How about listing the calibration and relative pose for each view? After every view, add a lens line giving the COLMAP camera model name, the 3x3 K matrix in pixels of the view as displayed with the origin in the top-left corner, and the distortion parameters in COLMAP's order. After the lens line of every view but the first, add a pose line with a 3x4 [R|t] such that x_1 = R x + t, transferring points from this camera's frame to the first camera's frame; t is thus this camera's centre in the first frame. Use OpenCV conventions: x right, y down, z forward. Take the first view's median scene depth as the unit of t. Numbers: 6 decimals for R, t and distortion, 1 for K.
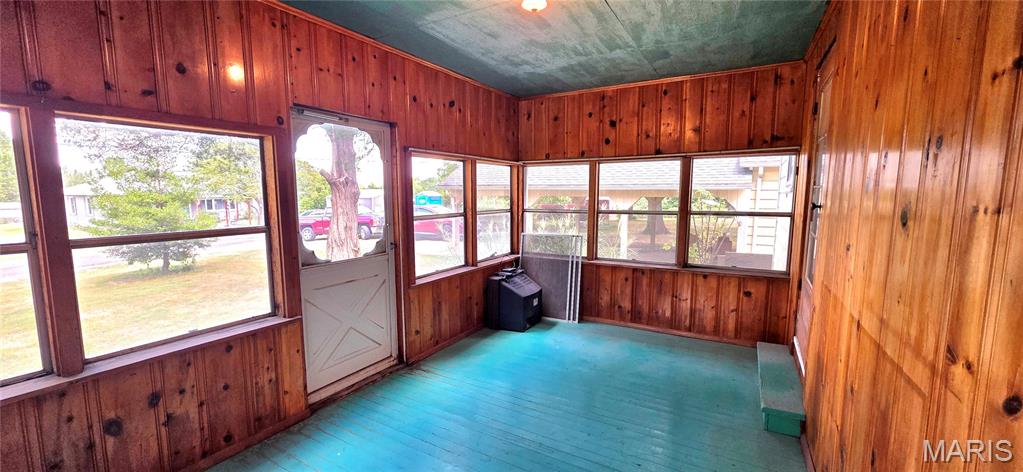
lens RADIAL K [[409.5, 0, 478.4], [0, 409.5, 231.8], [0, 0, 1]] dist [0.003325, 0.000577]
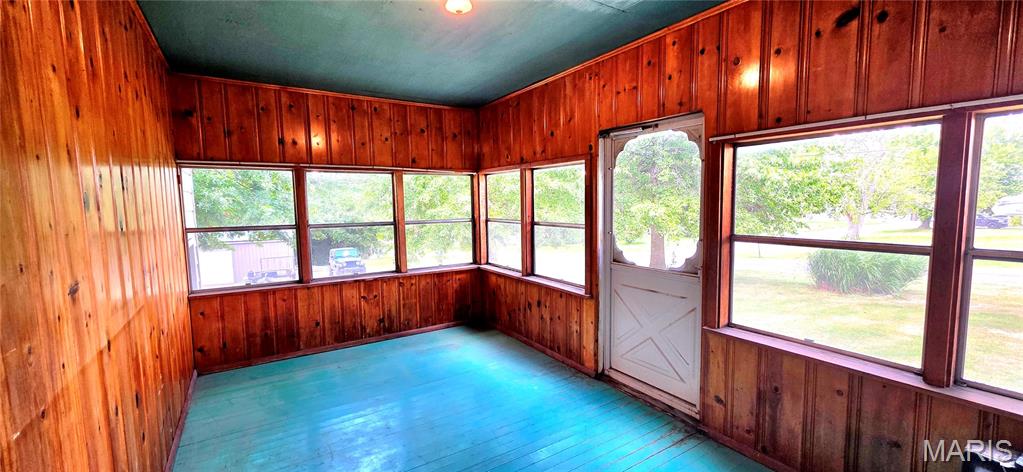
lens RADIAL K [[409.5, 0, 509.8], [0, 409.5, 239.8], [0, 0, 1]] dist [0.003325, 0.000577]
pose [[-0.403995, 0.088731, -0.910448, 0.717624], [-0.081505, 0.987834, 0.132439, -0.103622], [0.911123, 0.127711, -0.391848, 1.078159]]
